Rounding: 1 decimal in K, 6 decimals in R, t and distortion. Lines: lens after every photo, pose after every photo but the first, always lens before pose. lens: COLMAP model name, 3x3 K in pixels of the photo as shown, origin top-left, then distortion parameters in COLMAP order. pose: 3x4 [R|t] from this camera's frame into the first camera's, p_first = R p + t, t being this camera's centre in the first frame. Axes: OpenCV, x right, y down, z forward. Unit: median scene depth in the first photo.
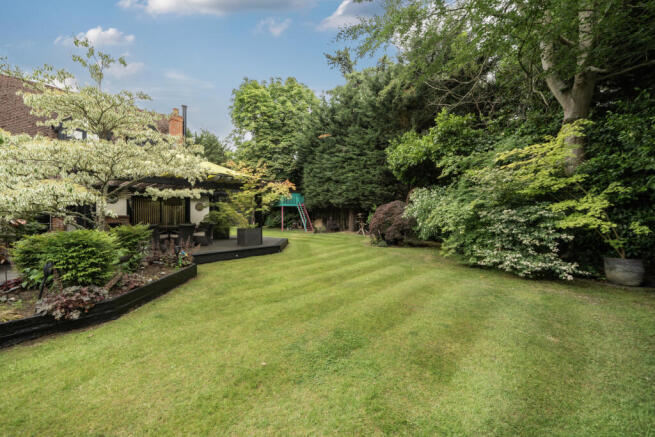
lens RADIAL K [[246.7, 0, 329.4], [0, 246.7, 217.7], [0, 0, 1]] dist [0.000803, 0.000045]
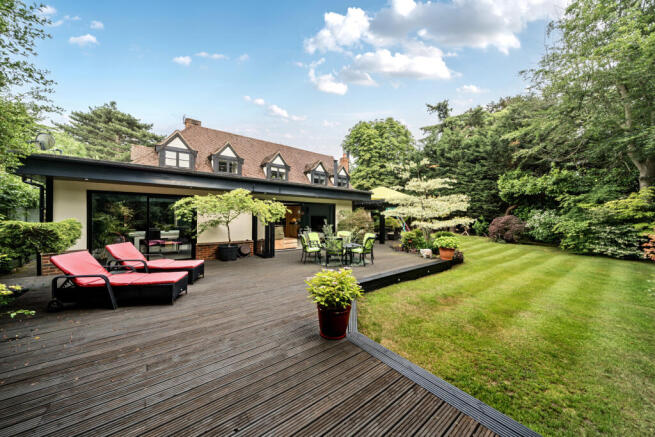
lens RADIAL K [[226.1, 0, 327.5], [0, 226.1, 219.0], [0, 0, 1]] dist [-0.006172, -0.000212]
pose [[0.988356, 0.014111, -0.151502, -0.470520], [-0.013314, 0.999892, 0.006273, -0.026212], [0.151574, -0.004183, 0.988437, -0.430521]]
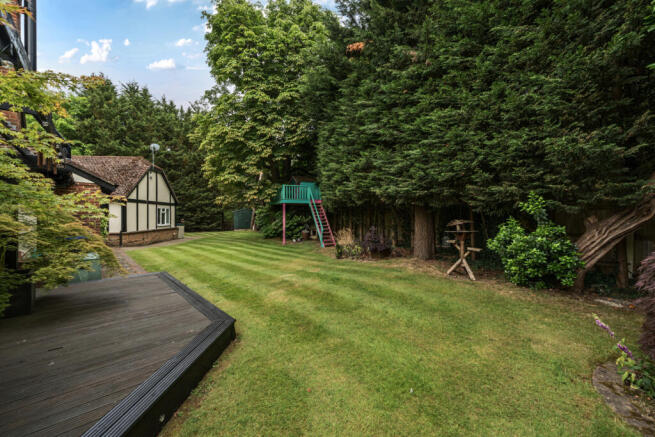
lens RADIAL K [[259.4, 0, 325.1], [0, 259.4, 216.5], [0, 0, 1]] dist [-0.001150, -0.000025]
pose [[0.994385, 0.008122, -0.105510, -0.037169], [-0.008605, 0.999954, -0.004129, -0.019590], [0.105472, 0.005014, 0.994410, 0.580178]]
